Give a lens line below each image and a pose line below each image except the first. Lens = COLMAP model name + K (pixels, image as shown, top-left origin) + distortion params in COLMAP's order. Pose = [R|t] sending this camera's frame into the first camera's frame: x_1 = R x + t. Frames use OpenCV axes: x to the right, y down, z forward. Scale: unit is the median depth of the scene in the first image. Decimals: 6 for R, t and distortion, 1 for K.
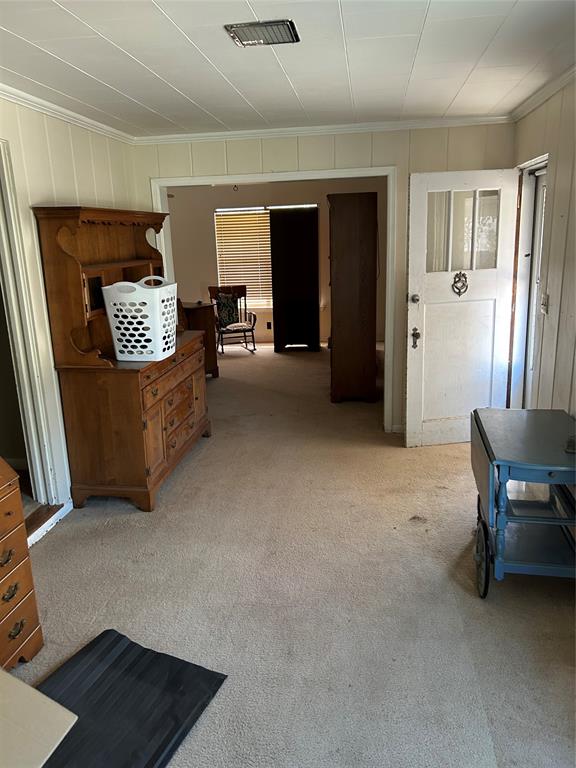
lens RADIAL K [[580.4, 0, 285.0], [0, 580.4, 381.0], [0, 0, 1]] dist [0.038379, -0.031316]
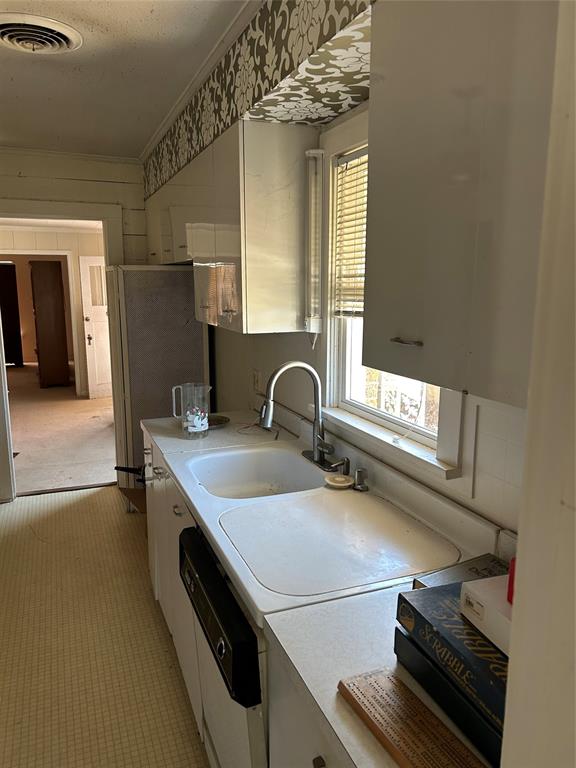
lens RADIAL K [[580.4, 0, 284.1], [0, 580.4, 388.2], [0, 0, 1]] dist [0.038379, -0.031316]
pose [[0.868983, -0.068437, 0.490086, -0.169820], [0.099381, 0.994348, -0.037362, 0.217595], [-0.484759, 0.081172, 0.870873, -0.960207]]
